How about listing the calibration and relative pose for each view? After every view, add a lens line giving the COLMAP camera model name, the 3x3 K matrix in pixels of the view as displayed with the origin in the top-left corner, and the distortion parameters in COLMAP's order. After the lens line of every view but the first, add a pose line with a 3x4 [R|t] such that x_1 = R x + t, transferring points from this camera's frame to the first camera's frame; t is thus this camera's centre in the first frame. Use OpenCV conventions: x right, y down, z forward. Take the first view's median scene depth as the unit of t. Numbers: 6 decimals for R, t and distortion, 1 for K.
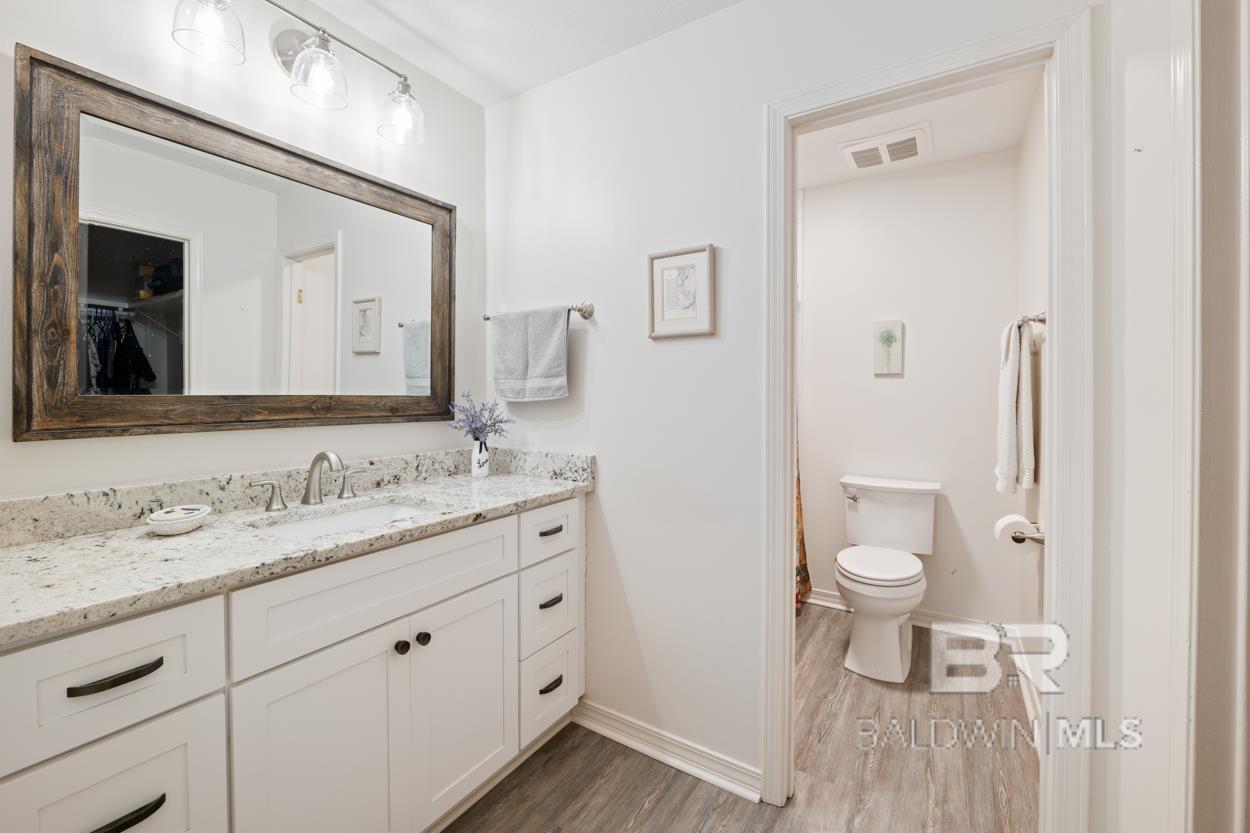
lens RADIAL K [[512.3, 0, 624.3], [0, 512.3, 405.8], [0, 0, 1]] dist [-0.010831, 0.000720]
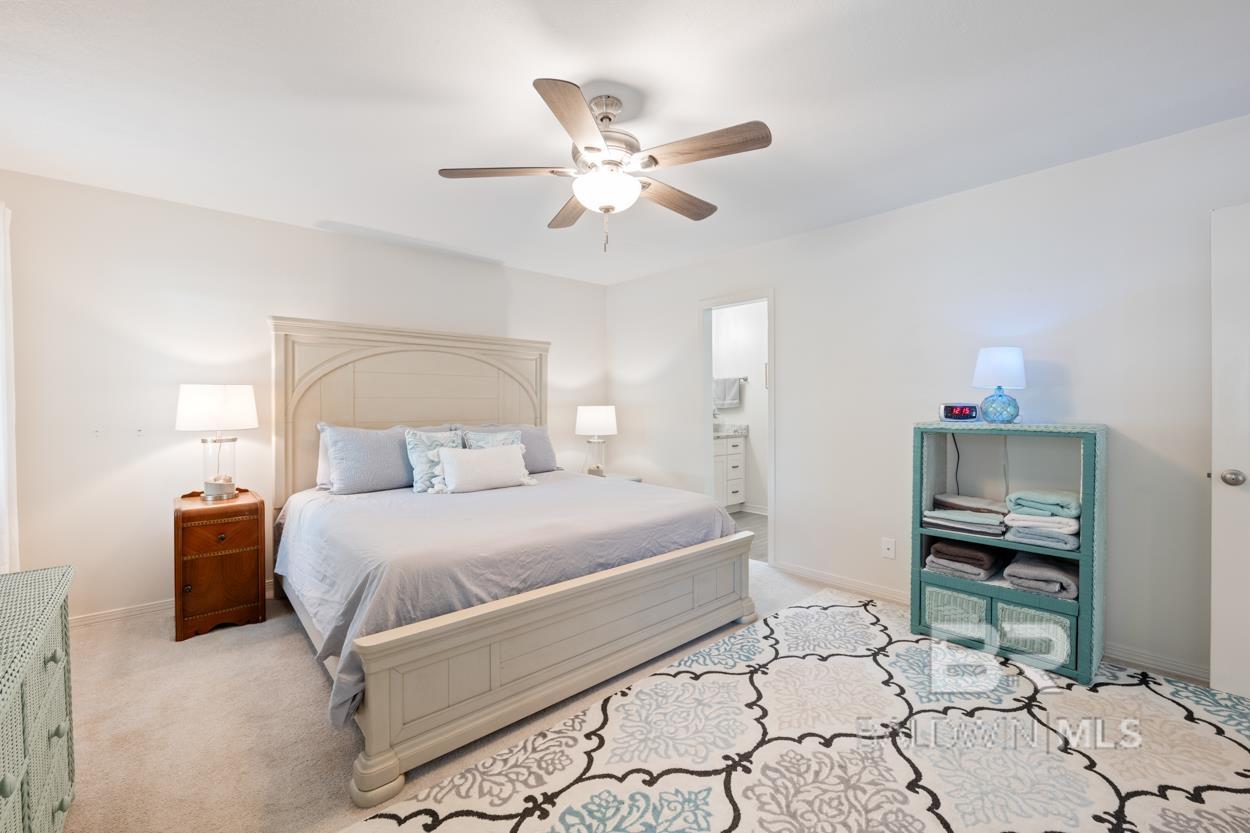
lens RADIAL K [[512.3, 0, 622.8], [0, 512.3, 418.5], [0, 0, 1]] dist [-0.010831, 0.000720]
pose [[0.960798, 0.000081, -0.277251, 0.074562], [0.002274, 0.999964, 0.008173, 0.031378], [0.277242, -0.008483, 0.960763, -2.221131]]
